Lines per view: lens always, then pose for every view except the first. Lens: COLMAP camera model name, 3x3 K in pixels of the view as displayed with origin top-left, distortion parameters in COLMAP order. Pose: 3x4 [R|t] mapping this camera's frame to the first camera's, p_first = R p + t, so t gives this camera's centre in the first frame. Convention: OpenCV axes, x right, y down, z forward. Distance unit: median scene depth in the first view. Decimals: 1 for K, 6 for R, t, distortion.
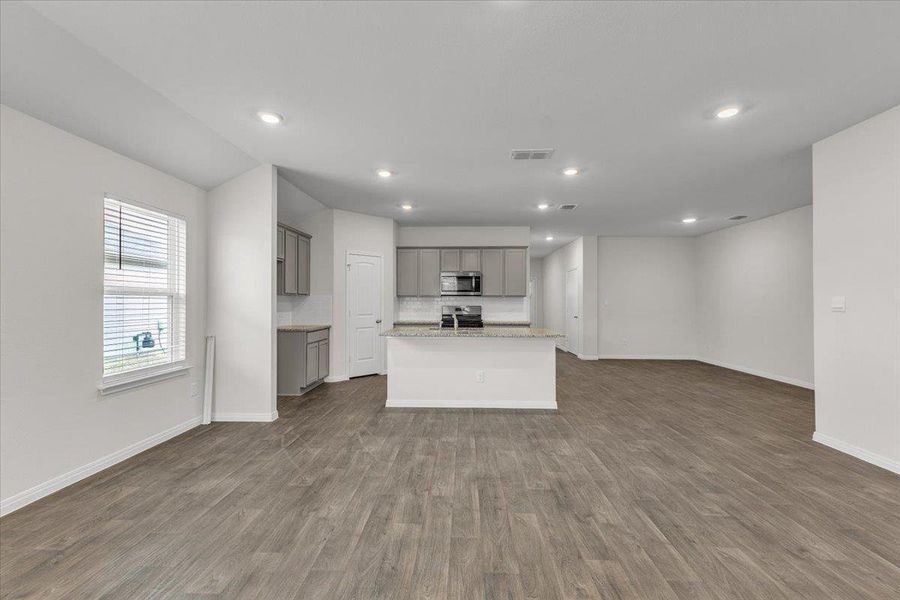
lens RADIAL K [[384.6, 0, 448.9], [0, 384.6, 299.9], [0, 0, 1]] dist [0.006743, -0.001862]
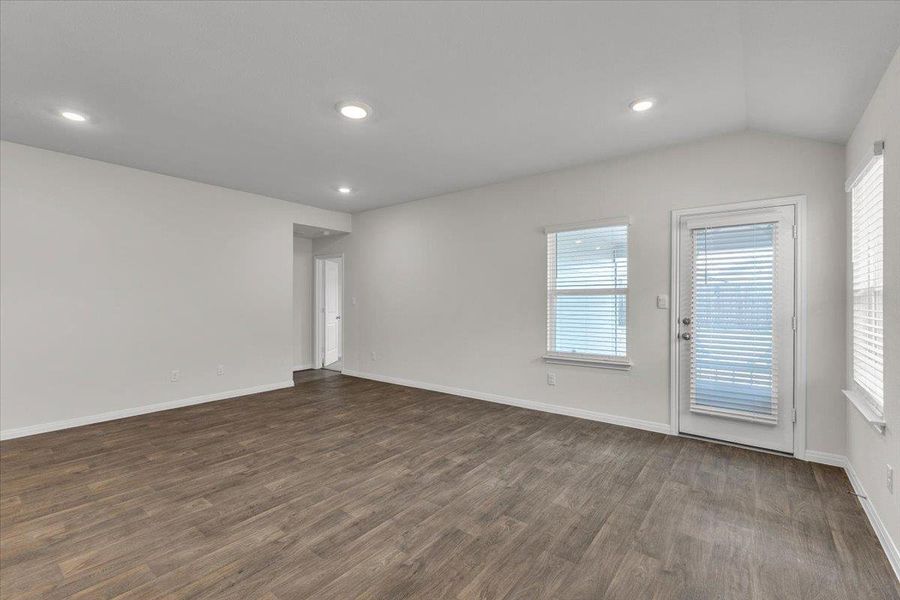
lens RADIAL K [[384.6, 0, 450.5], [0, 384.6, 300.8], [0, 0, 1]] dist [0.006743, -0.001862]
pose [[-0.805929, -0.001965, 0.592009, -0.915952], [-0.002754, 0.999996, -0.000431, 0.005064], [-0.592006, -0.001978, -0.805931, 1.624582]]
